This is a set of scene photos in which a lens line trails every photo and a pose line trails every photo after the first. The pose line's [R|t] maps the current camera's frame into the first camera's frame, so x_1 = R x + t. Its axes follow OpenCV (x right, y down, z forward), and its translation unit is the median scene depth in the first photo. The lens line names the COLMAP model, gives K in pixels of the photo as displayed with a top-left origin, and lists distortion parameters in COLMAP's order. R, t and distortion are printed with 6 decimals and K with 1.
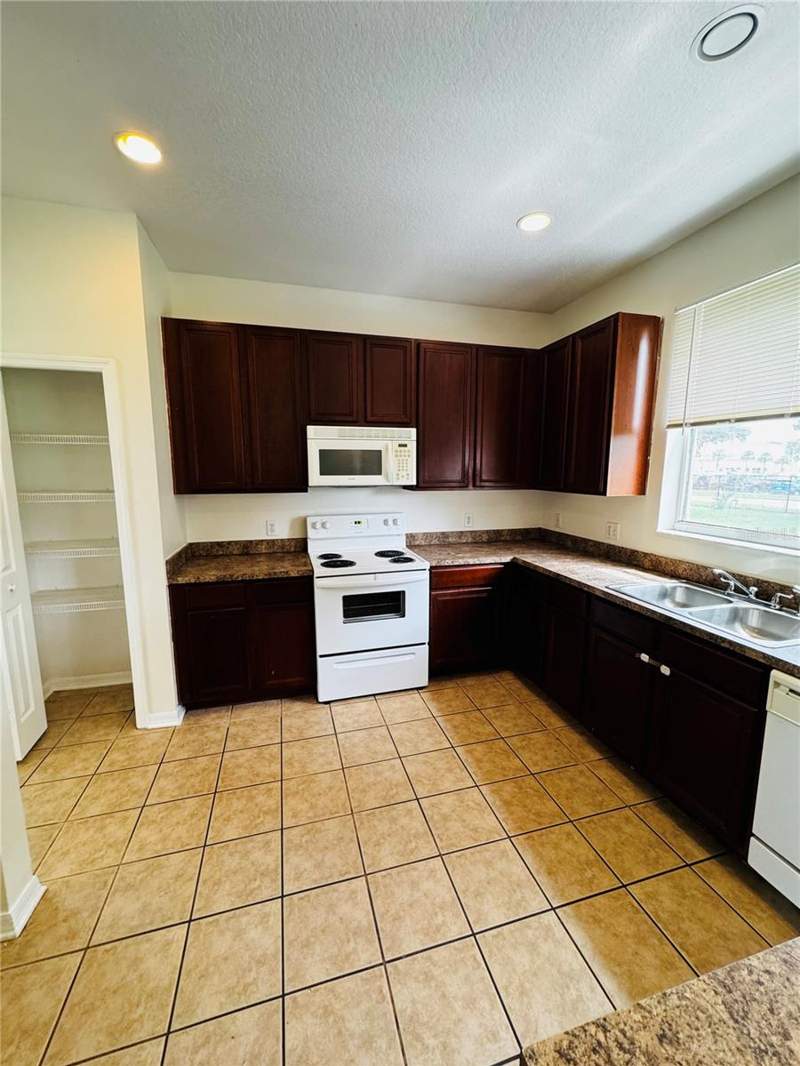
lens RADIAL K [[427.6, 0, 400.1], [0, 427.6, 532.9], [0, 0, 1]] dist [-0.002116, 0.000692]
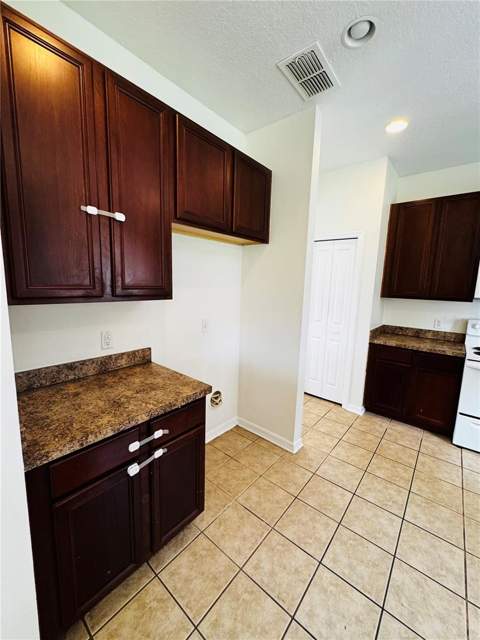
lens RADIAL K [[256.7, 0, 243.2], [0, 256.7, 320.0], [0, 0, 1]] dist [-0.002116, 0.000692]
pose [[0.571876, 0.135650, -0.809047, 0.056518], [-0.154350, 0.986412, 0.056286, 0.039226], [0.805689, 0.092688, 0.585043, -0.144533]]
